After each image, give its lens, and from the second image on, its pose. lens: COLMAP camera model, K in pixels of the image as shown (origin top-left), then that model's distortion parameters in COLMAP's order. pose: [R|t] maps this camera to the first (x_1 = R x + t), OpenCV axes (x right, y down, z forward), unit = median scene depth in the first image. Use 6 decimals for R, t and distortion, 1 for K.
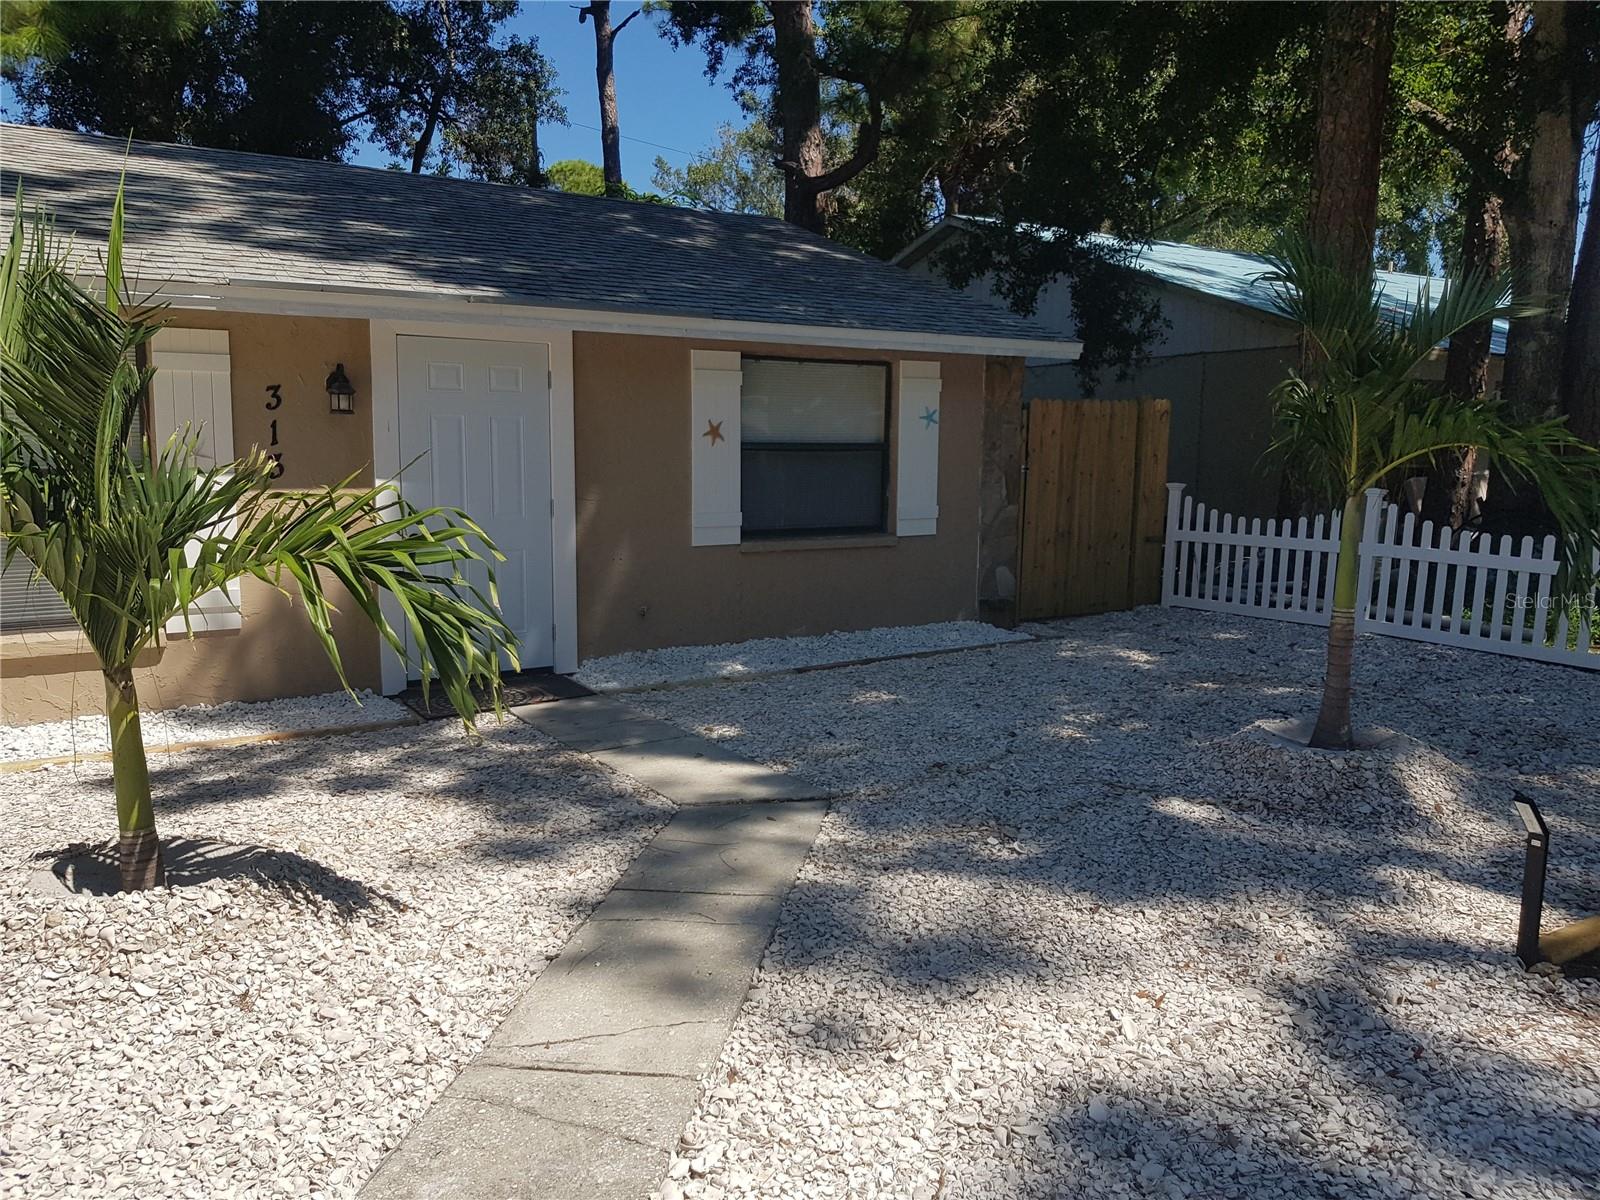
lens RADIAL K [[1288.2, 0, 843.6], [0, 1288.2, 582.9], [0, 0, 1]] dist [0.059231, -0.118511]
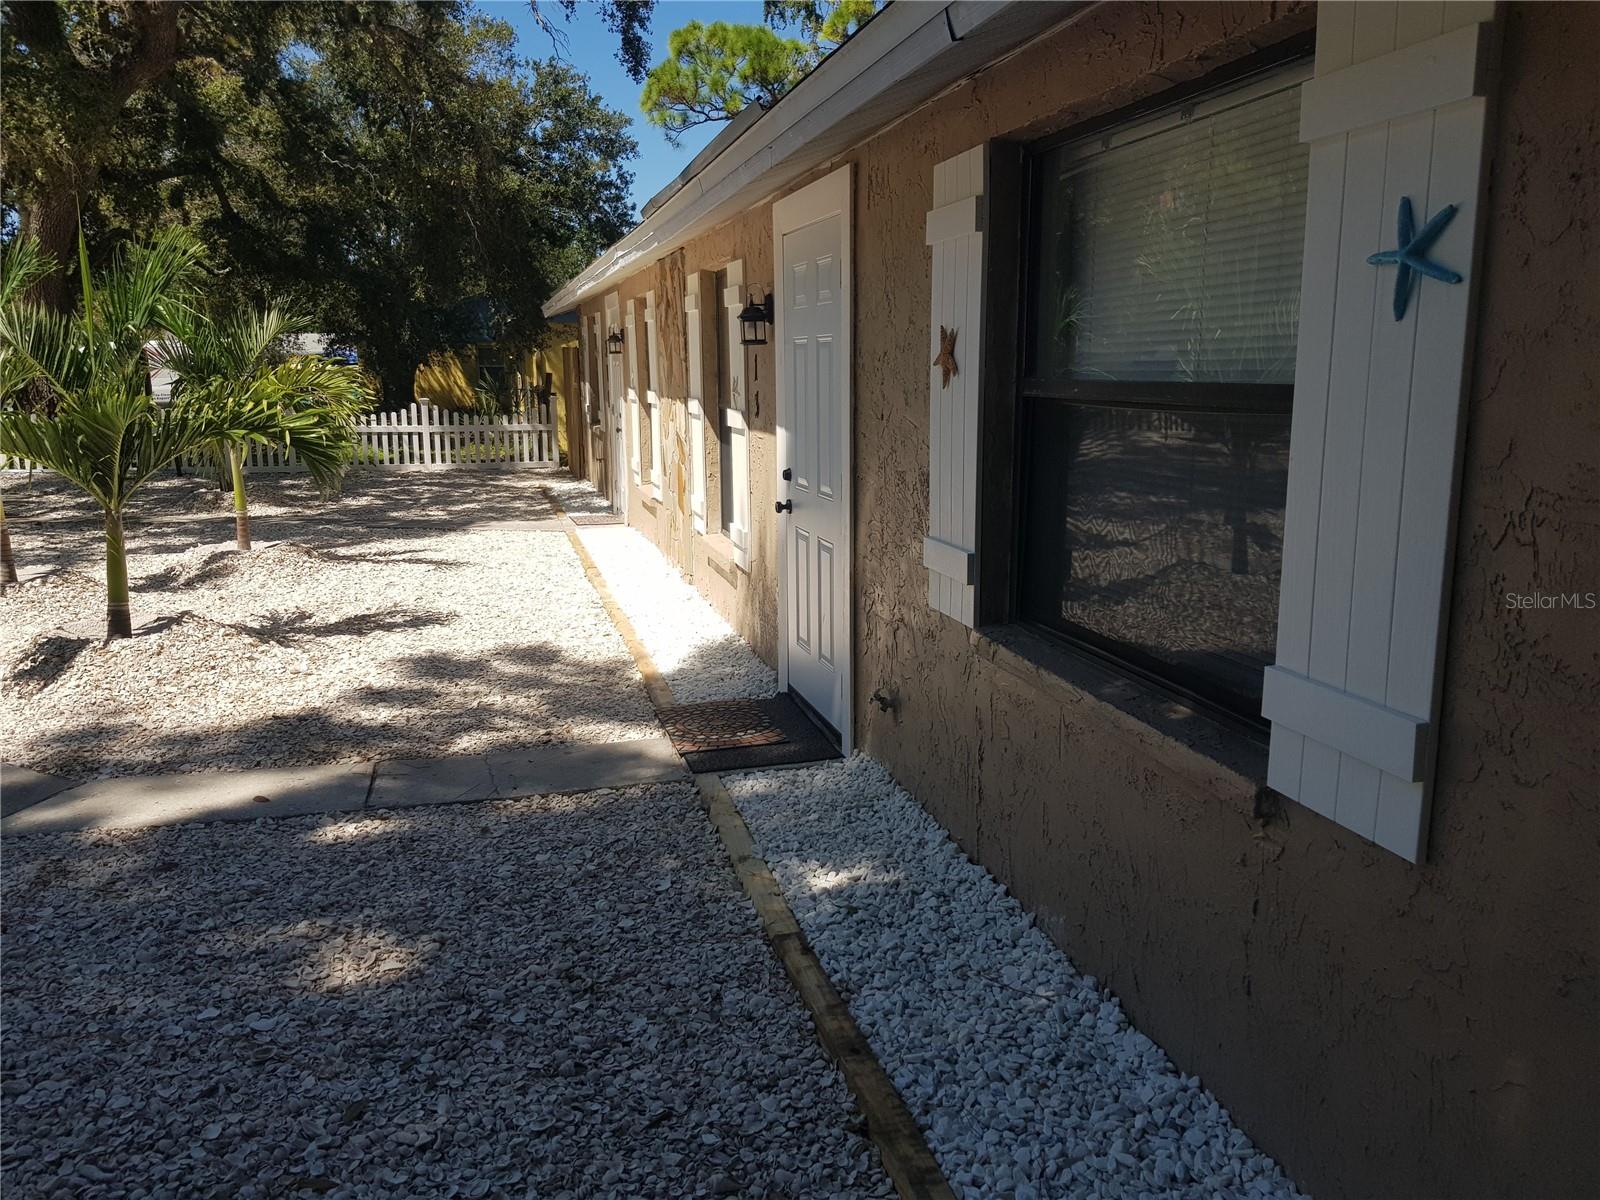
lens RADIAL K [[1230.3, 0, 792.7], [0, 1230.3, 628.3], [0, 0, 1]] dist [0.054053, -0.144050]
pose [[-0.356572, 0.208743, -0.910649, 0.417648], [-0.068360, 0.966278, 0.248262, -0.173426], [0.931763, 0.150775, -0.330278, 1.493337]]
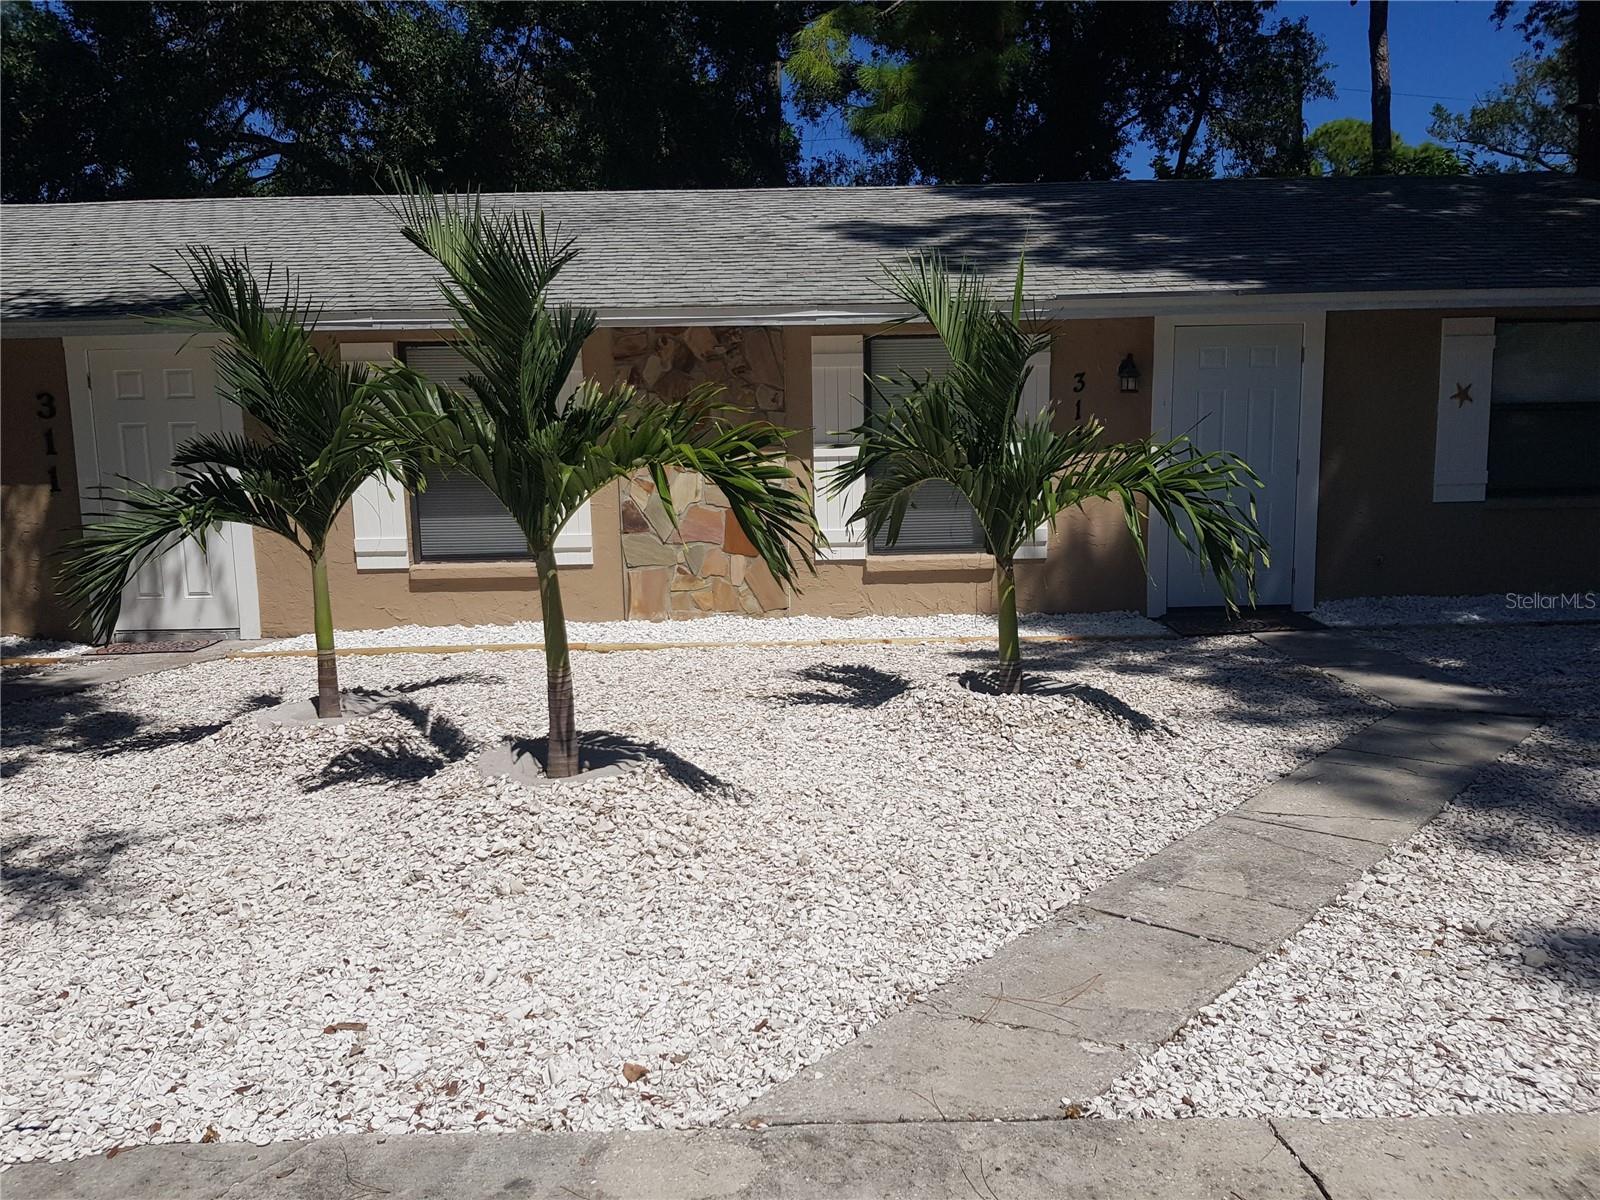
lens RADIAL K [[1226.3, 0, 800.0], [0, 1226.3, 600.0], [0, 0, 1]] dist [0.081052, -0.137726]
pose [[0.824934, 0.055652, -0.562483, 0.046074], [-0.034802, 0.998254, 0.047728, 0.030124], [0.564157, -0.019797, 0.825430, -0.212254]]
